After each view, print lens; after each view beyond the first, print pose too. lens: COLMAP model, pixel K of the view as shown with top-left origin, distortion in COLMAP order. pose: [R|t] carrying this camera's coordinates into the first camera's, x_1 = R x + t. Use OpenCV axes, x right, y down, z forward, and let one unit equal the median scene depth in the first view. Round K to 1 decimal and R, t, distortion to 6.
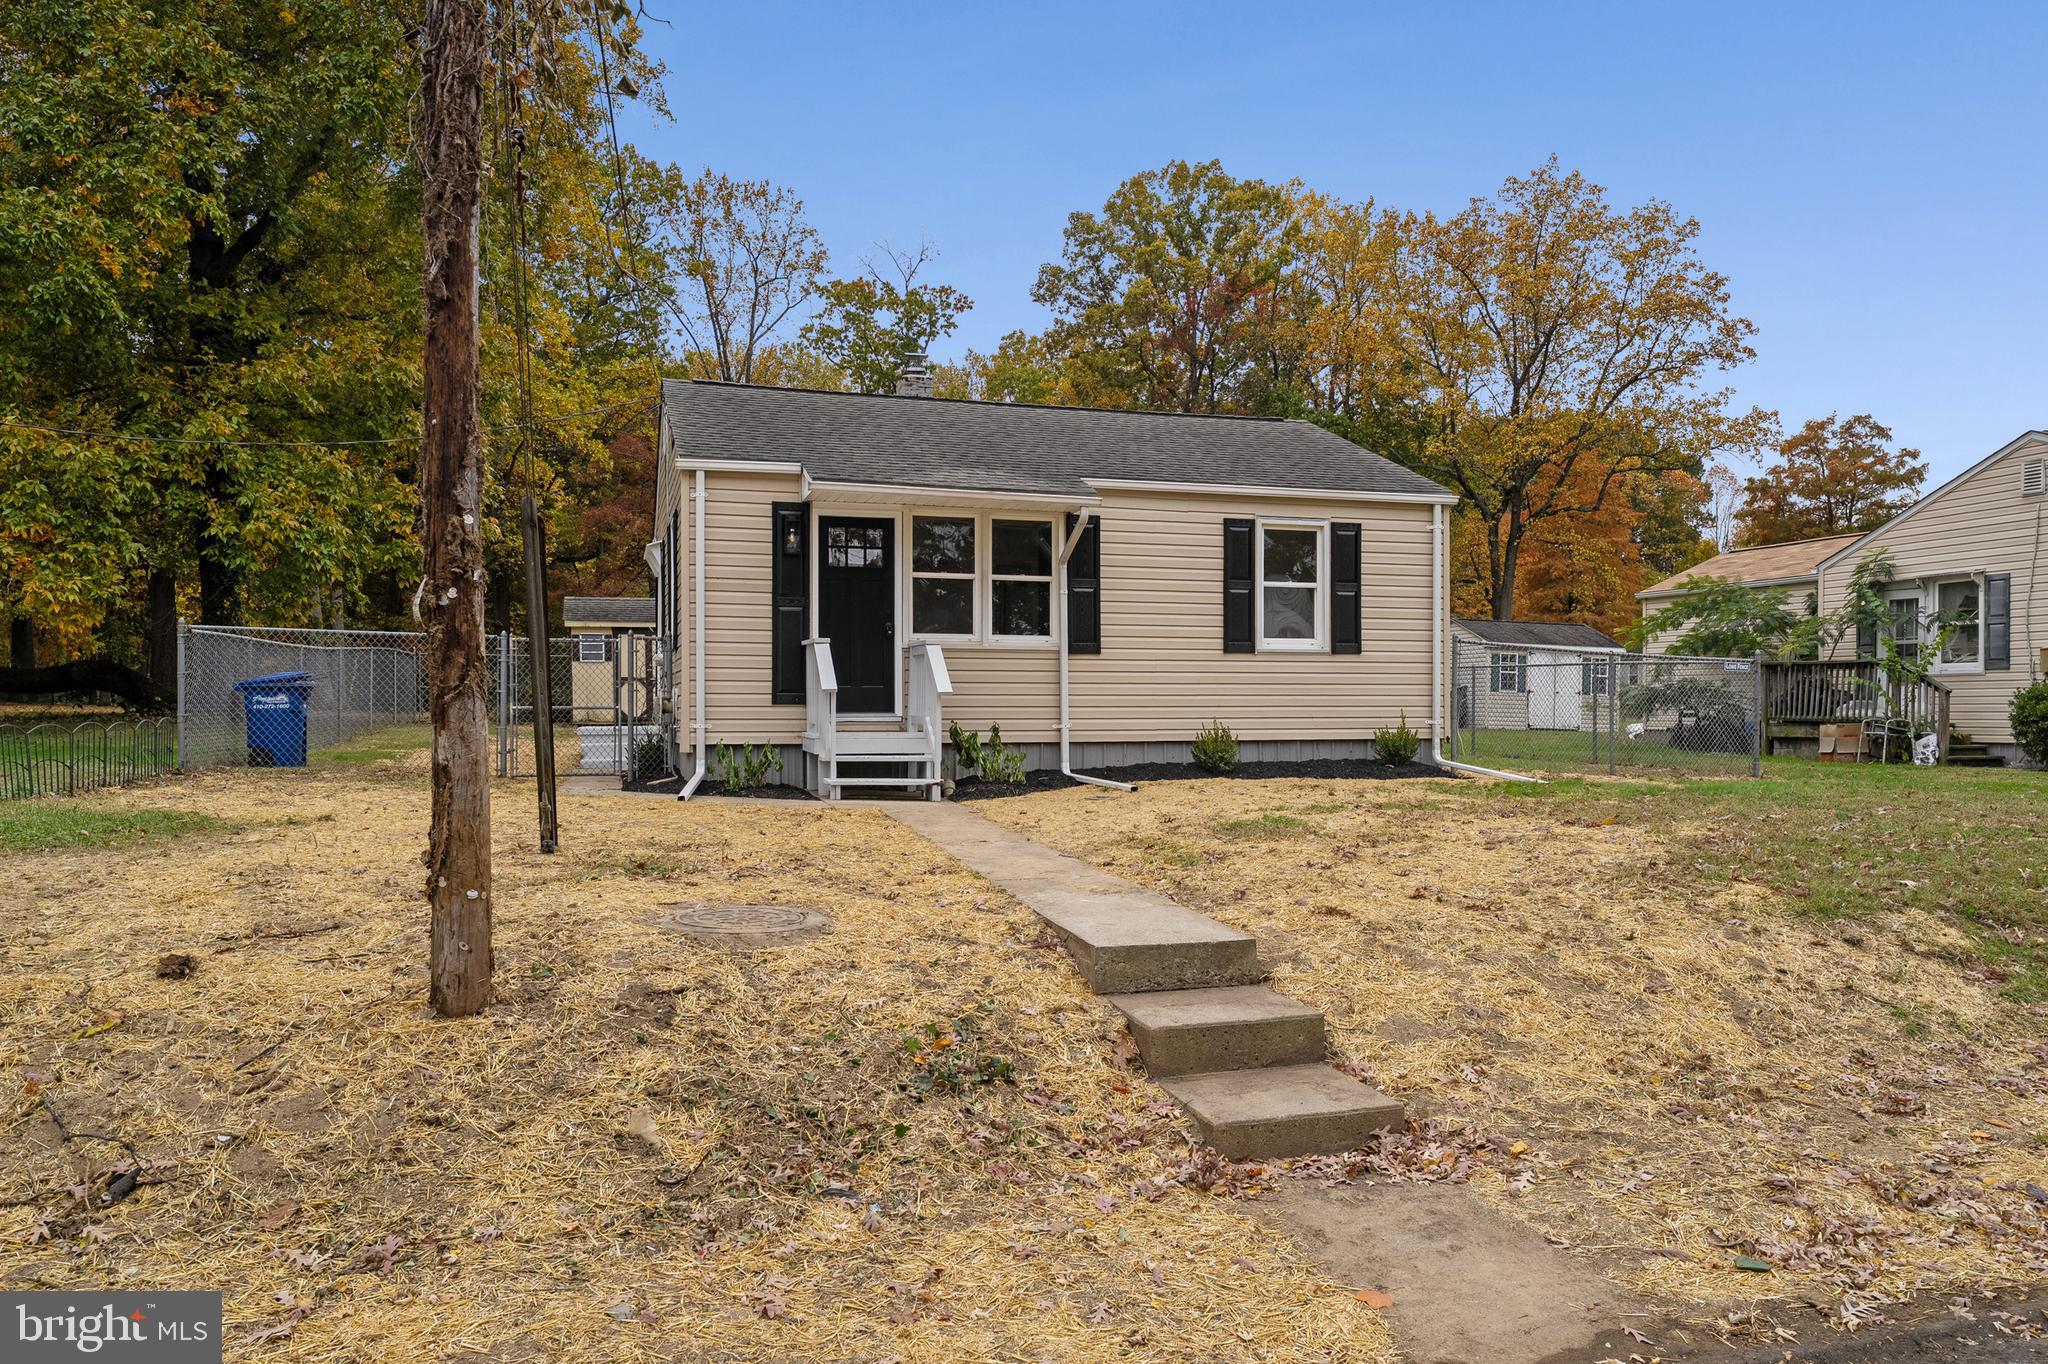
lens RADIAL K [[1416.5, 0, 1027.6], [0, 1416.5, 707.9], [0, 0, 1]] dist [-0.002730, 0.002086]
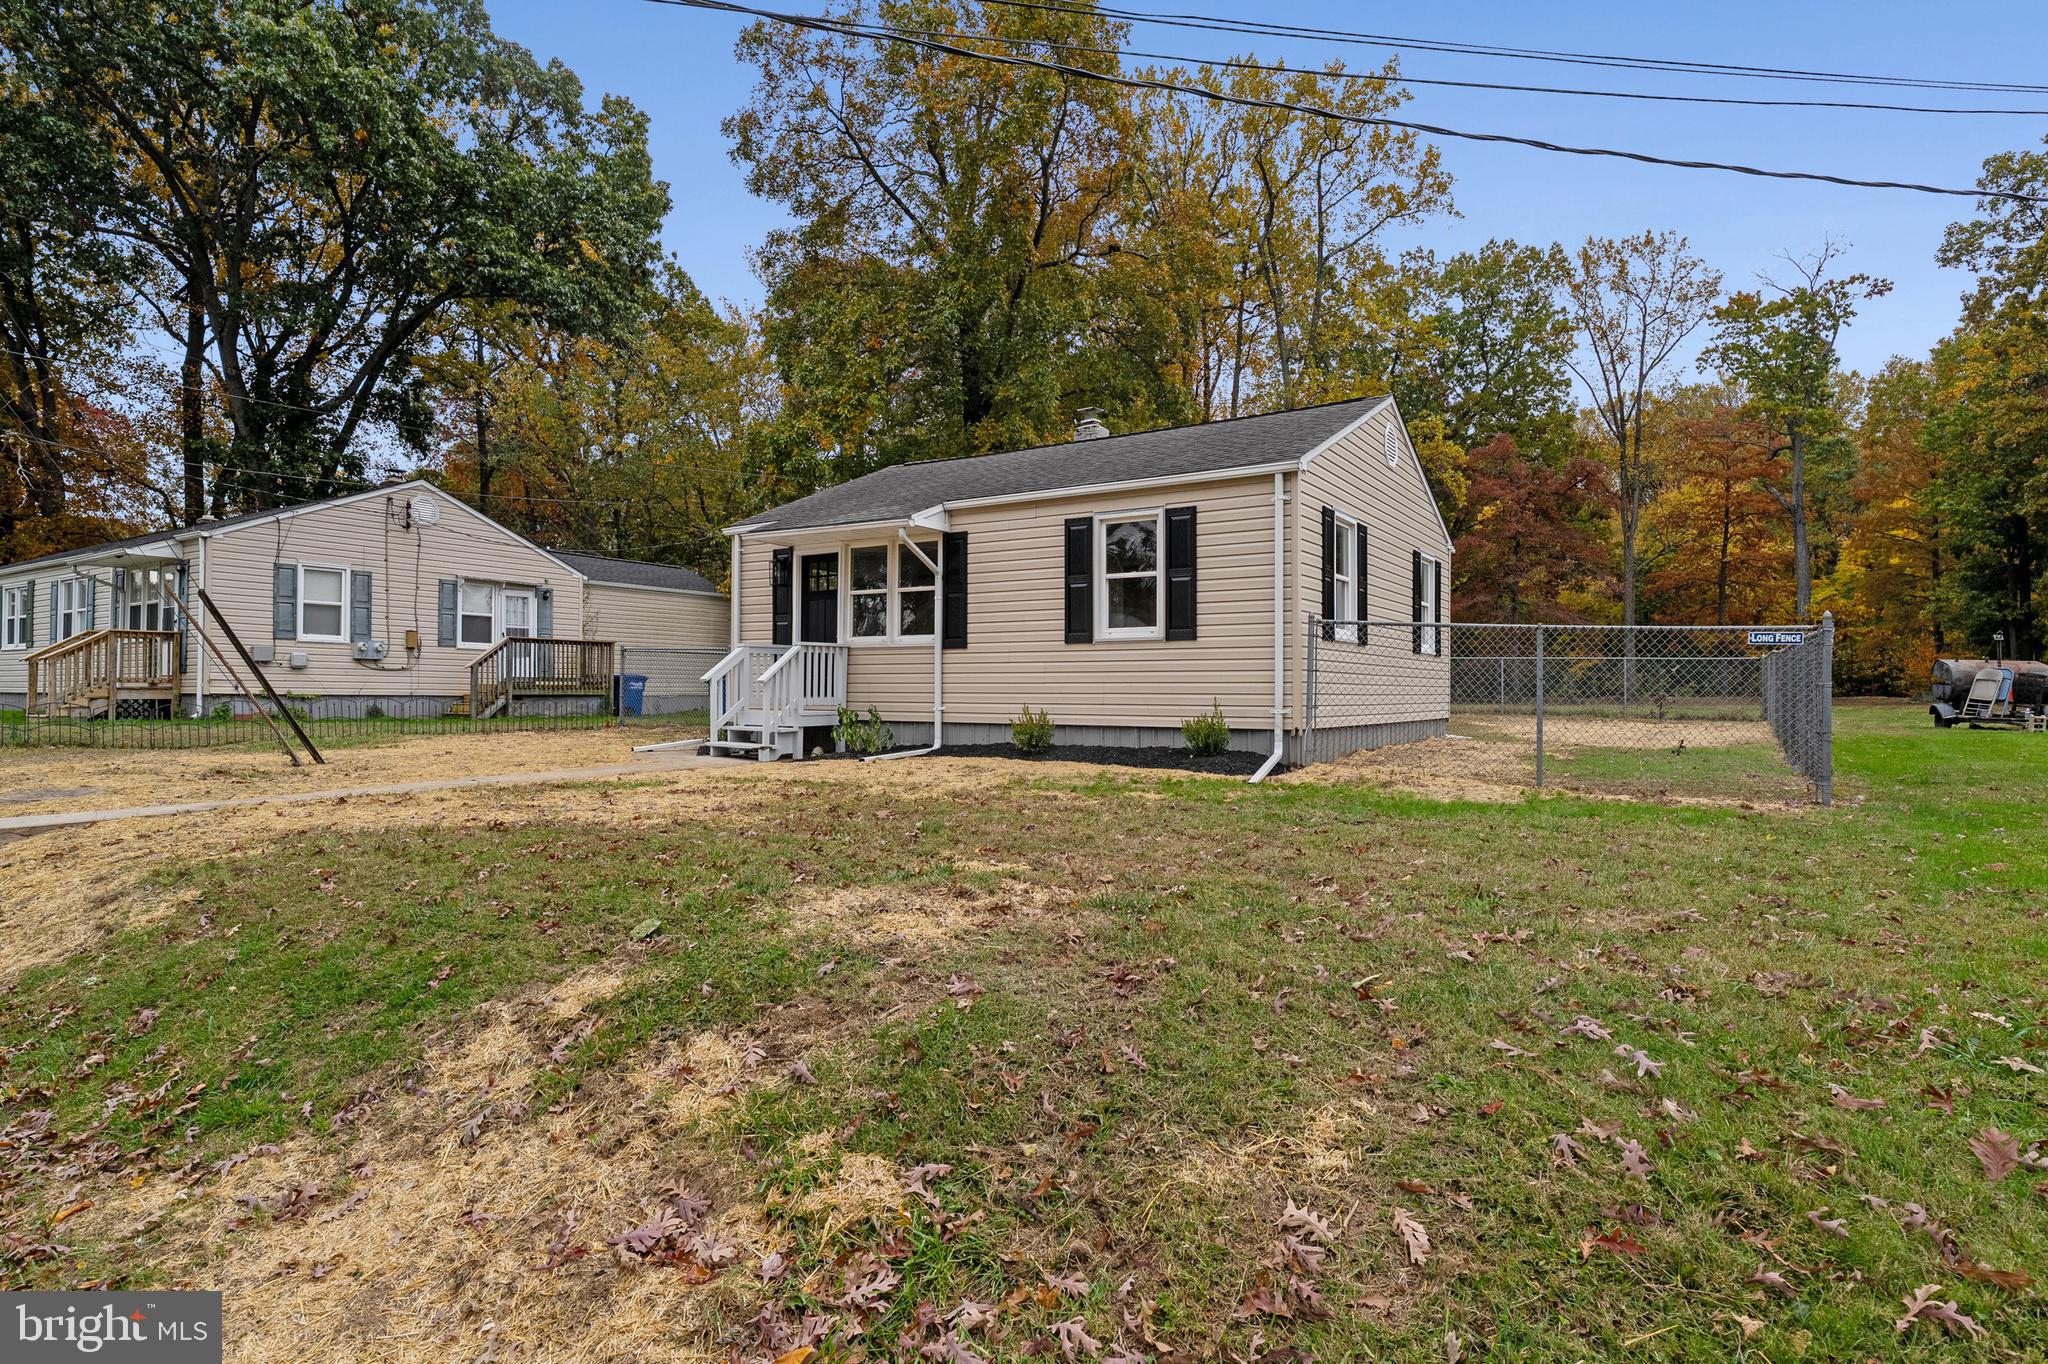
lens RADIAL K [[1058.0, 0, 1024.0], [0, 1058.0, 682.0], [0, 0, 1]] dist [-0.002984, -0.000609]
pose [[0.642448, -0.004974, -0.766313, 0.546875], [-0.006821, 0.999902, -0.012209, 0.000321], [0.766299, 0.013071, 0.642351, 0.339411]]
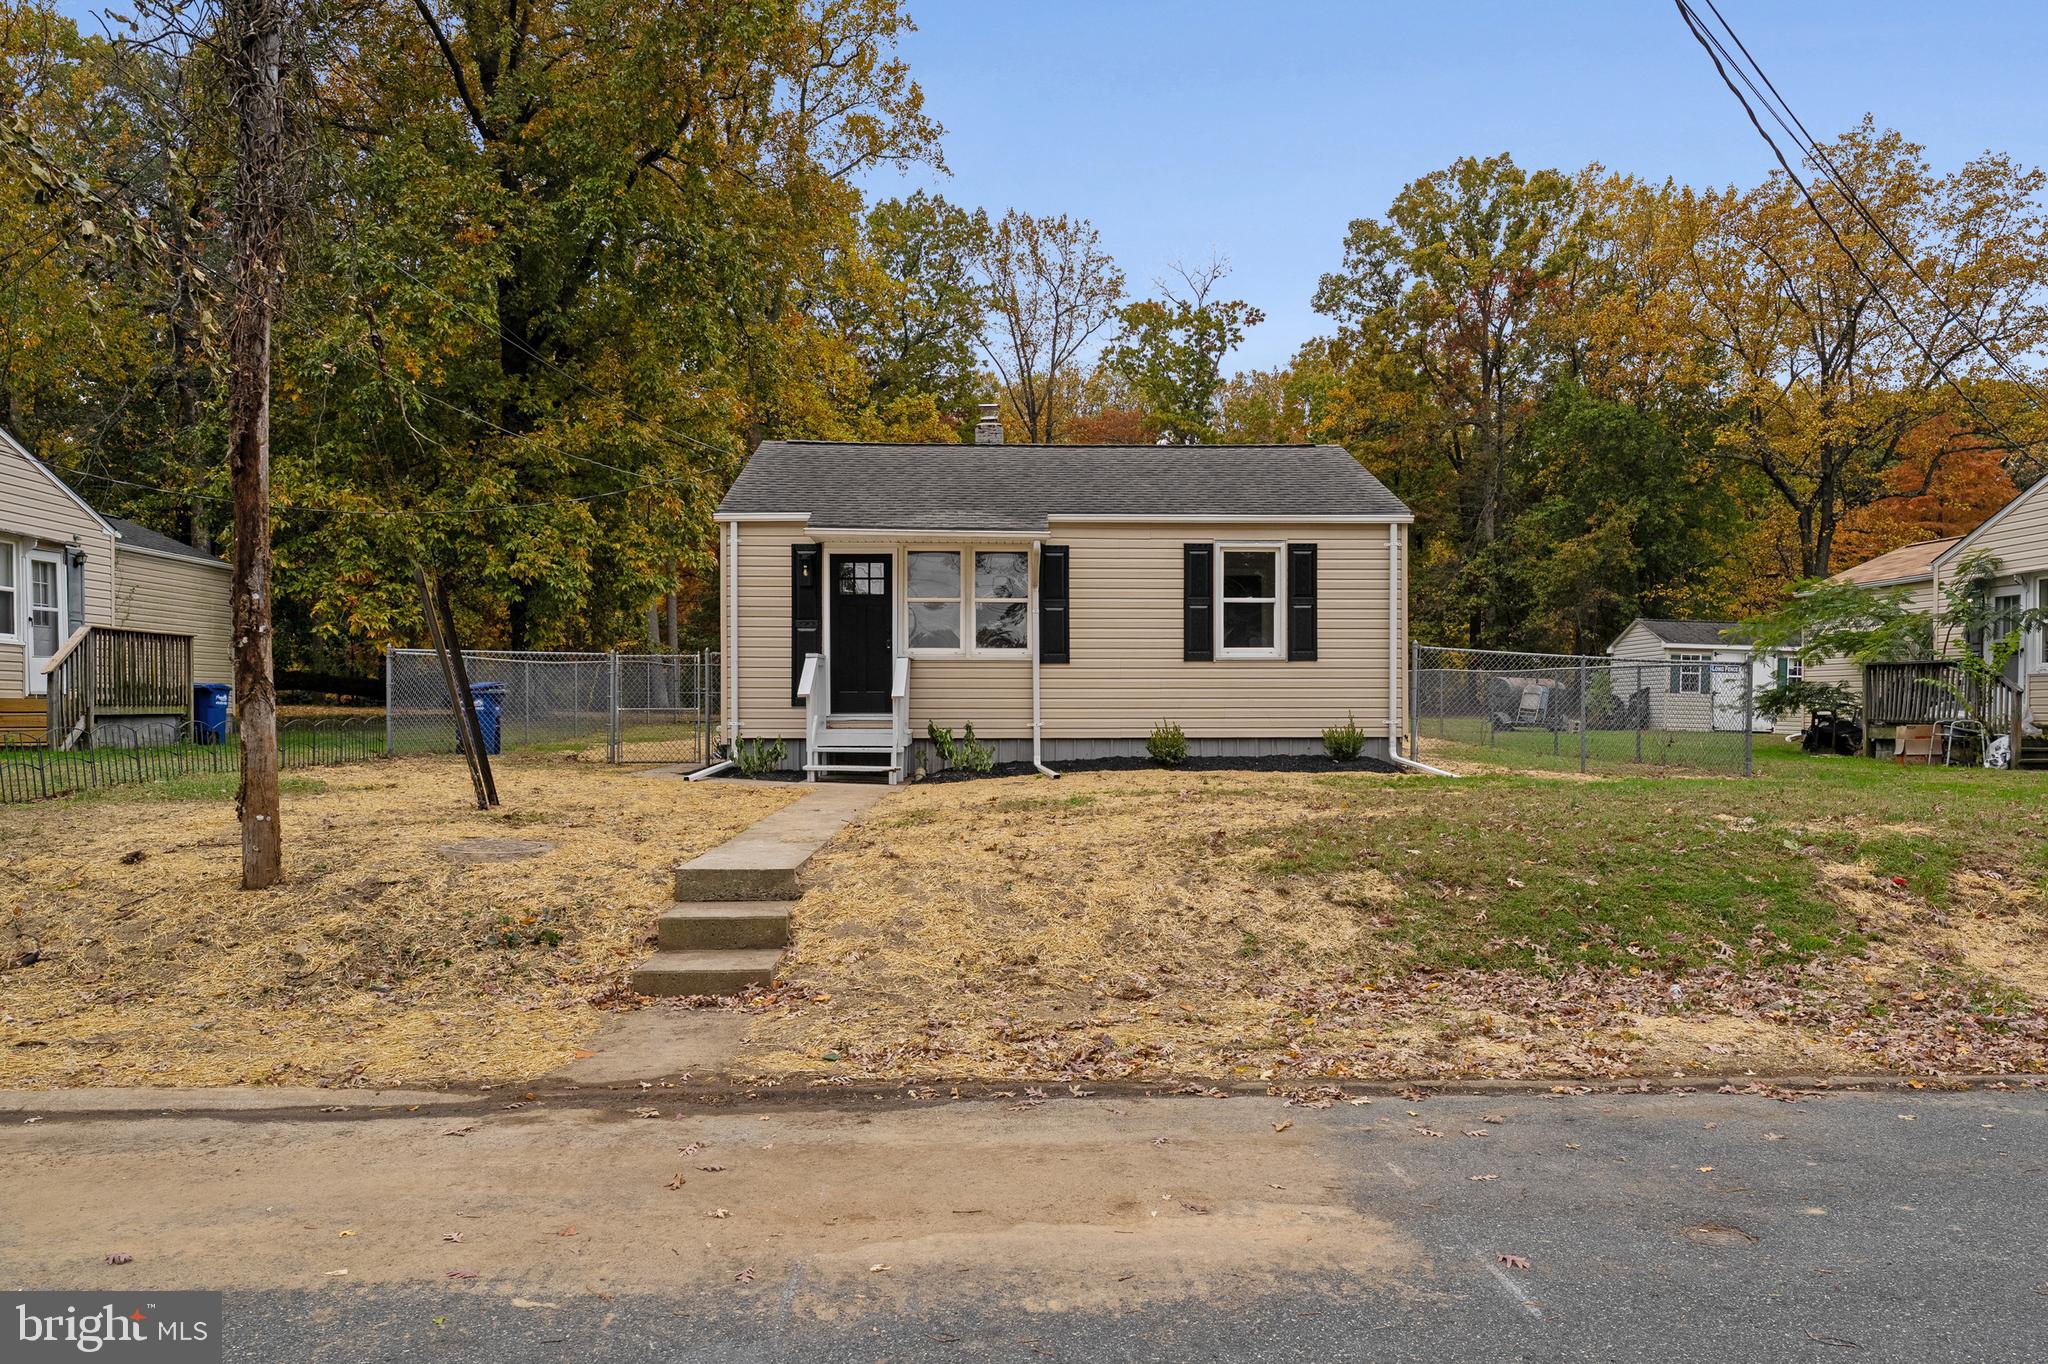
lens RADIAL K [[1392.9, 0, 1022.8], [0, 1392.9, 725.0], [0, 0, 1]] dist [-0.004566, 0.004011]
pose [[0.965889, 0.002350, -0.258947, 0.225936], [0.000308, 0.999948, 0.010224, 0.000907], [0.258957, -0.009955, 0.965837, -0.090993]]
